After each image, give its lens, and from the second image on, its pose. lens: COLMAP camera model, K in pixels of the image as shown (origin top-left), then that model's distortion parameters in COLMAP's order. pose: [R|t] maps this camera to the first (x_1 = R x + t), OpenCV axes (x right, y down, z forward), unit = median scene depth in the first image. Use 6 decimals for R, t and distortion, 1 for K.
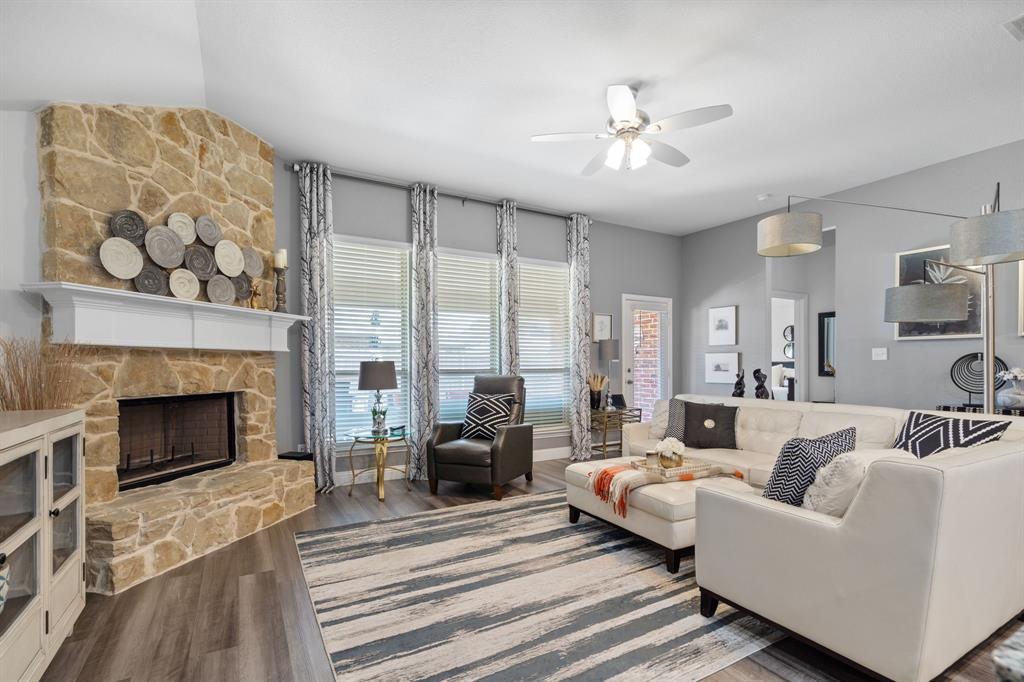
lens RADIAL K [[474.4, 0, 510.0], [0, 474.4, 365.4], [0, 0, 1]] dist [0.000502, 0.000016]
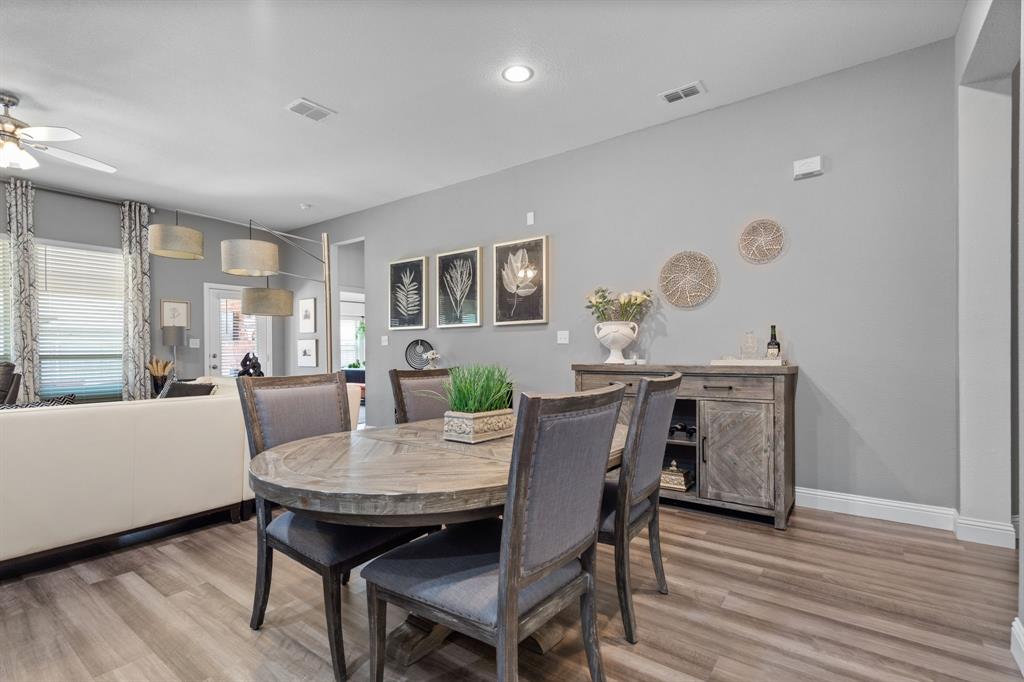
lens RADIAL K [[473.9, 0, 507.4], [0, 473.9, 351.3], [0, 0, 1]] dist [0.000781, 0.000135]
pose [[0.915720, -0.006069, 0.401772, 0.795557], [0.007331, 0.999972, -0.001604, 0.012957], [-0.401751, 0.004414, 0.915738, -0.415303]]
